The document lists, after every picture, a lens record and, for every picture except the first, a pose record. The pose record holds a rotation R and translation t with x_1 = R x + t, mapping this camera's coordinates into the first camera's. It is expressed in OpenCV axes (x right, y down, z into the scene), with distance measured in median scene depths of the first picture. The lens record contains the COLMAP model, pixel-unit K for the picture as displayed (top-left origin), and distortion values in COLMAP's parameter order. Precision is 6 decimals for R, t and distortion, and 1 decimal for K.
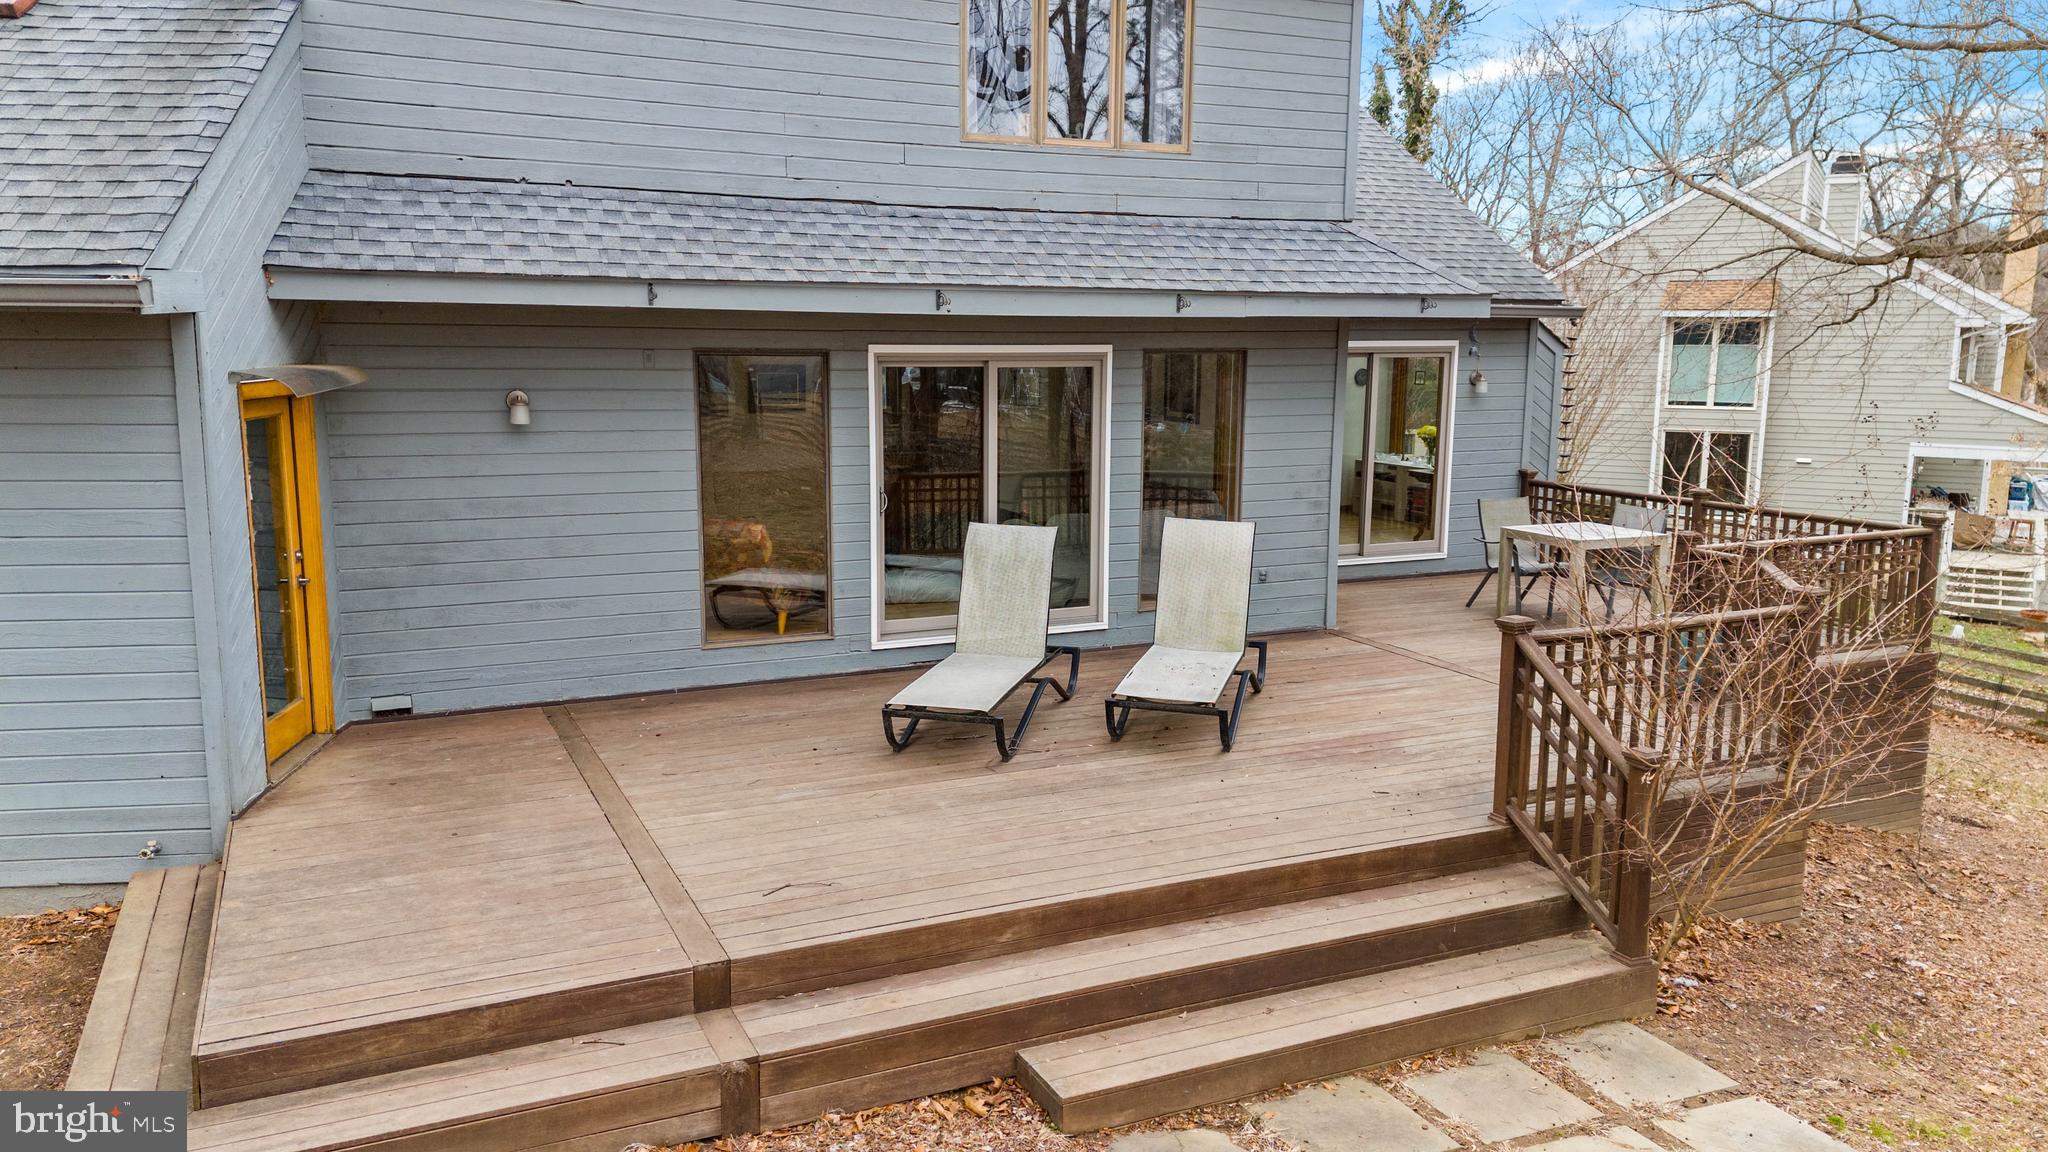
lens RADIAL K [[1469.1, 0, 1024.0], [0, 1469.1, 576.0], [0, 0, 1]] dist [0.064901, -0.003466]
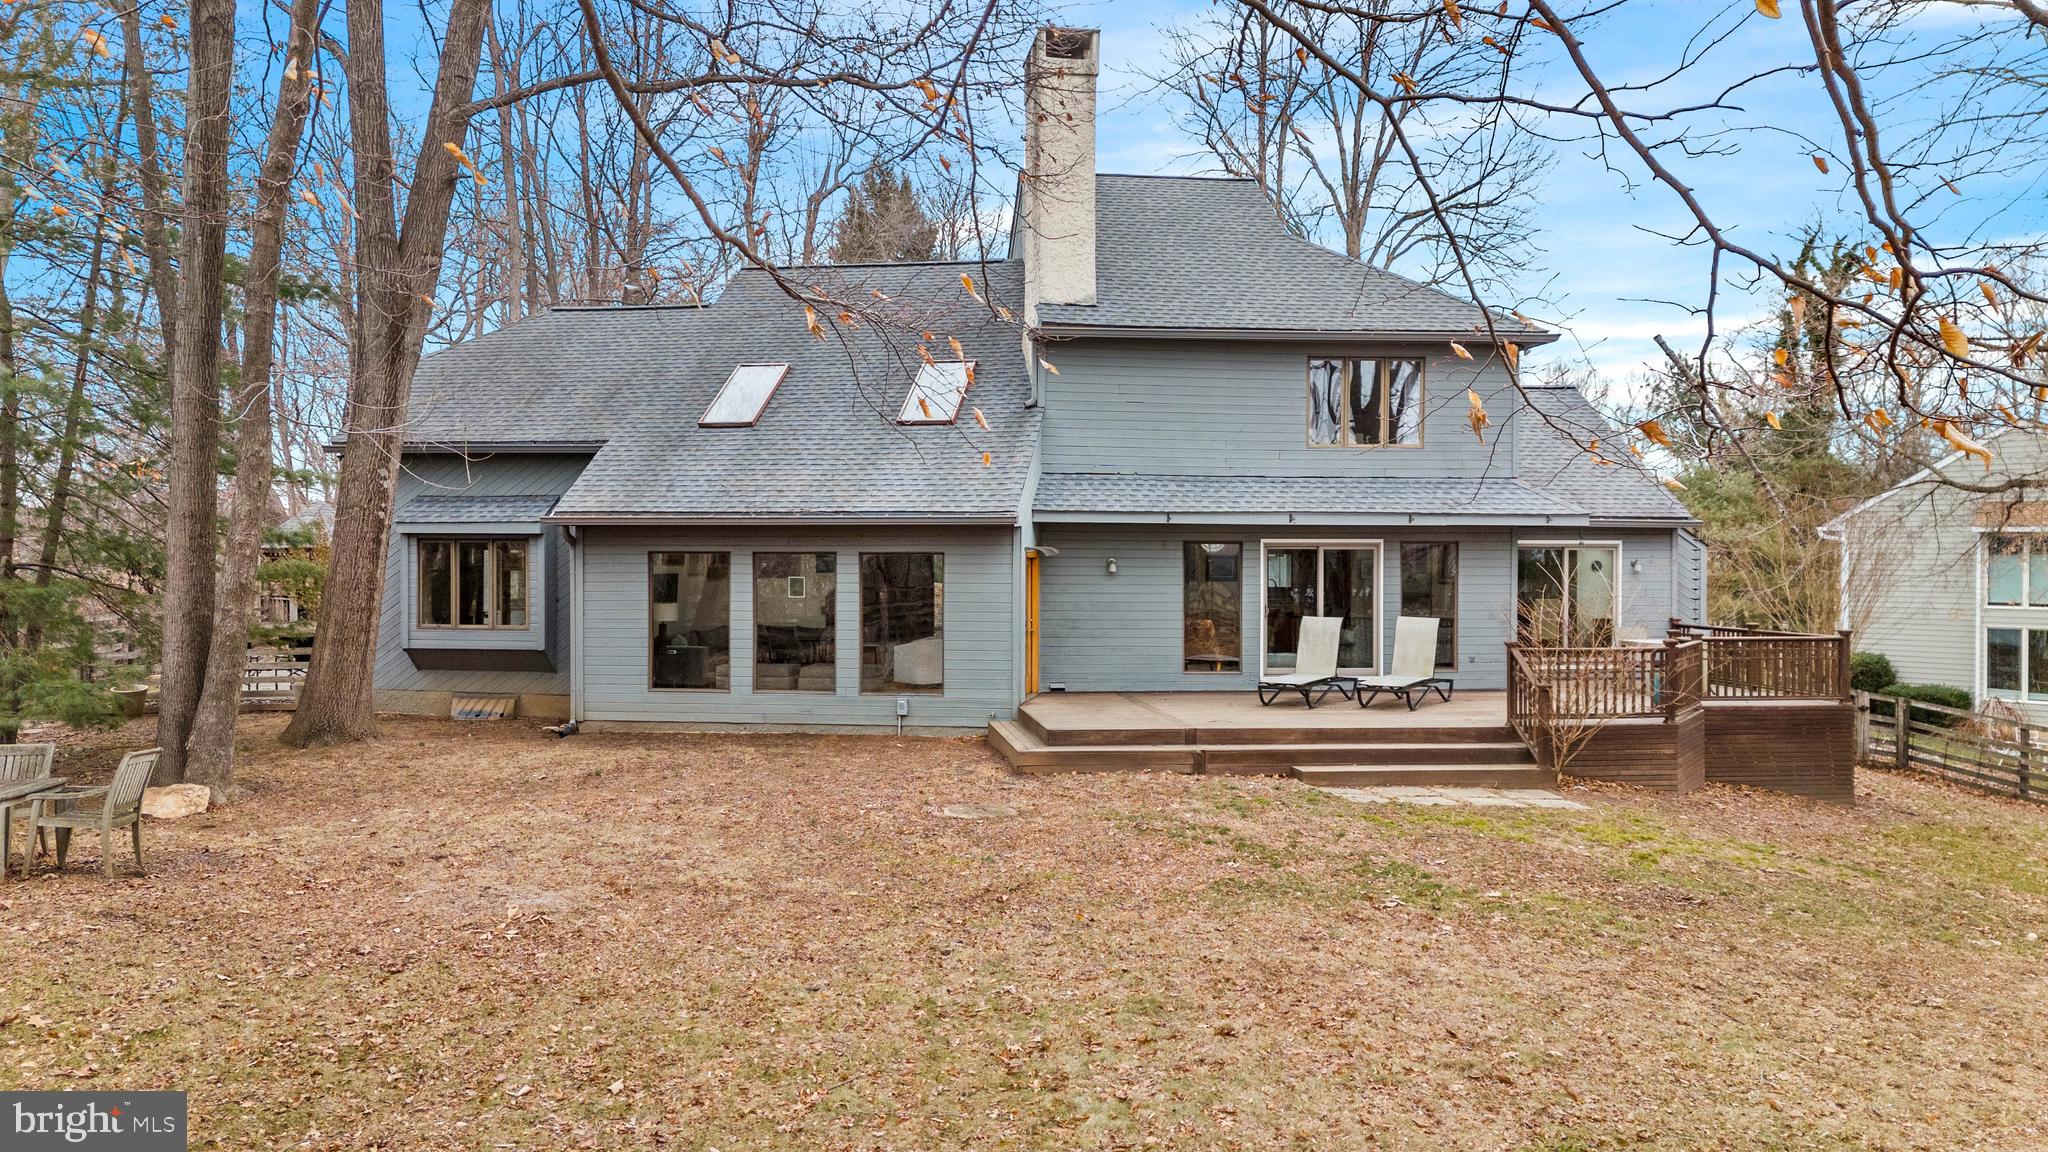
lens RADIAL K [[1469.1, 0, 1024.0], [0, 1469.1, 576.0], [0, 0, 1]] dist [0.064901, -0.003466]
pose [[0.954138, -0.000019, -0.299366, 0.223161], [-0.045682, 0.988280, -0.145659, 0.242891], [0.295860, 0.152654, 0.942955, -1.214521]]
